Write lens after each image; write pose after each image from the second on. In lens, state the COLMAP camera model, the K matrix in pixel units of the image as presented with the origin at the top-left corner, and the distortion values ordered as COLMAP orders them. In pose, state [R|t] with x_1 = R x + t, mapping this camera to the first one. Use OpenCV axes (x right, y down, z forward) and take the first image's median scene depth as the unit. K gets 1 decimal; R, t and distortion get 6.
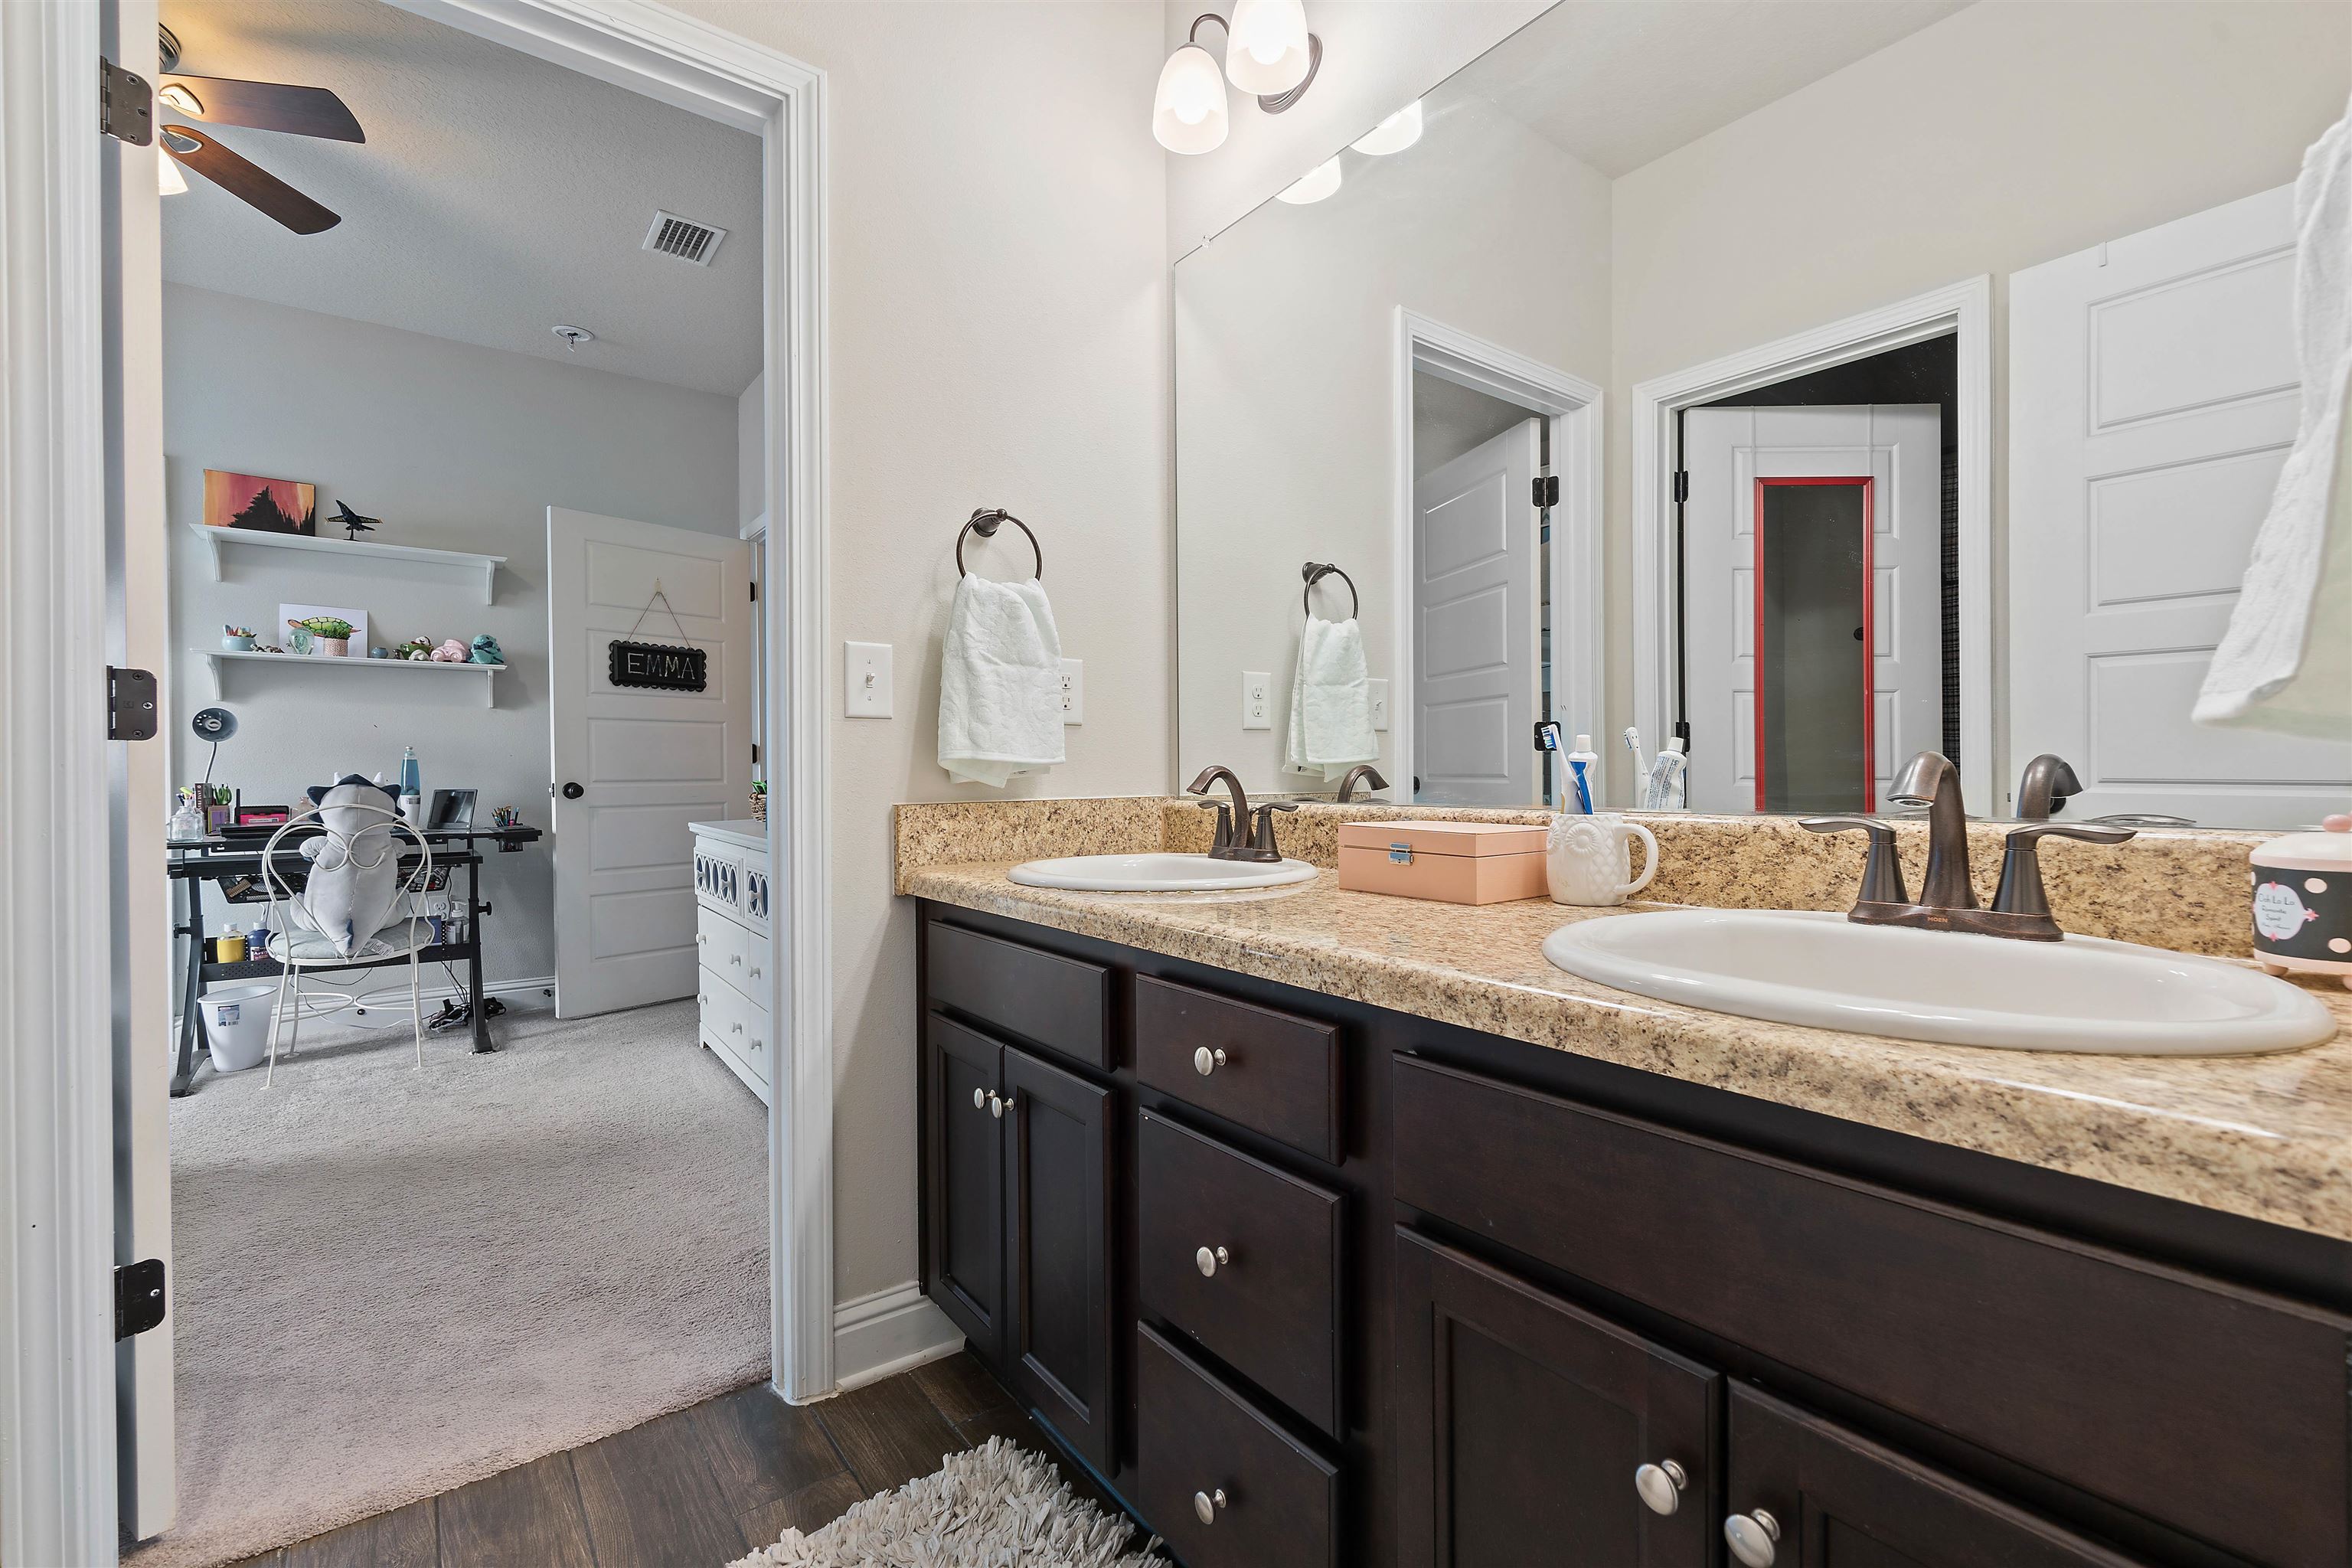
lens RADIAL K [[1020.3, 0, 1167.4], [0, 1020.3, 787.6], [0, 0, 1]] dist [0.000921, -0.000065]
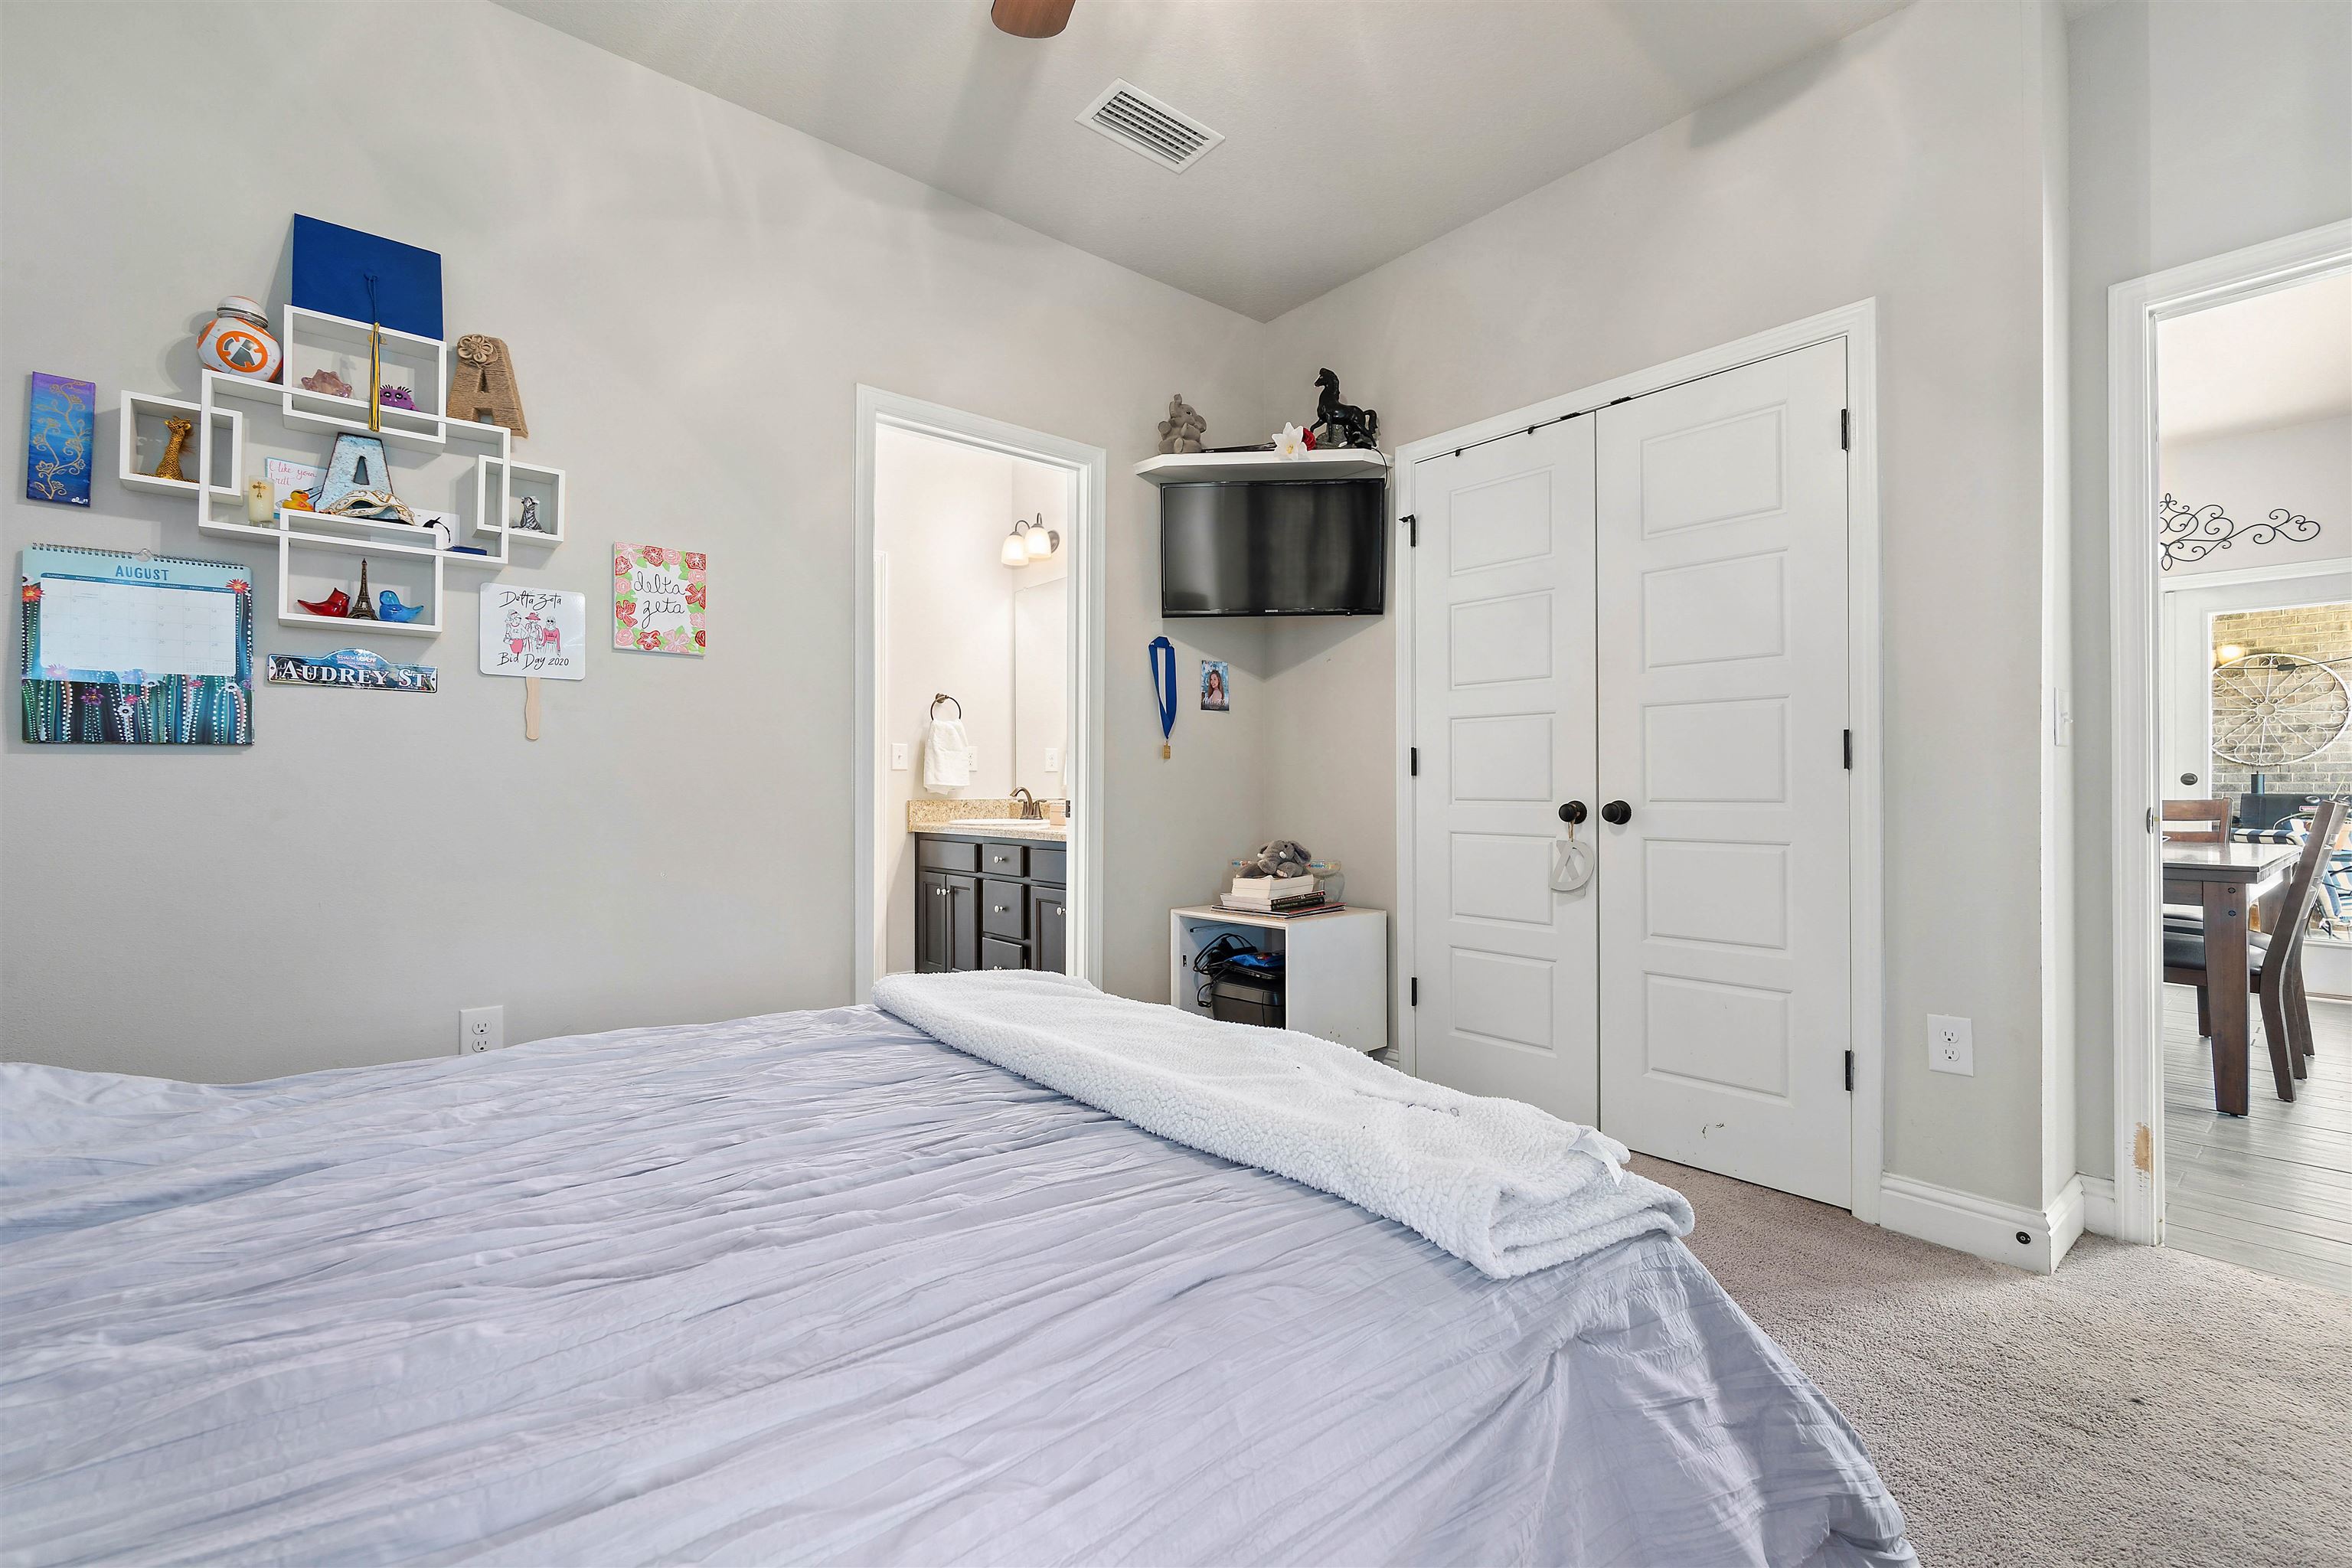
lens RADIAL K [[1020.3, 0, 1190.1], [0, 1020.3, 779.4], [0, 0, 1]] dist [0.000921, -0.000065]
pose [[0.997294, 0.002253, 0.073487, 0.300923], [-0.000728, 0.999784, -0.020774, 0.016964], [-0.073518, 0.020665, 0.997080, -1.850569]]
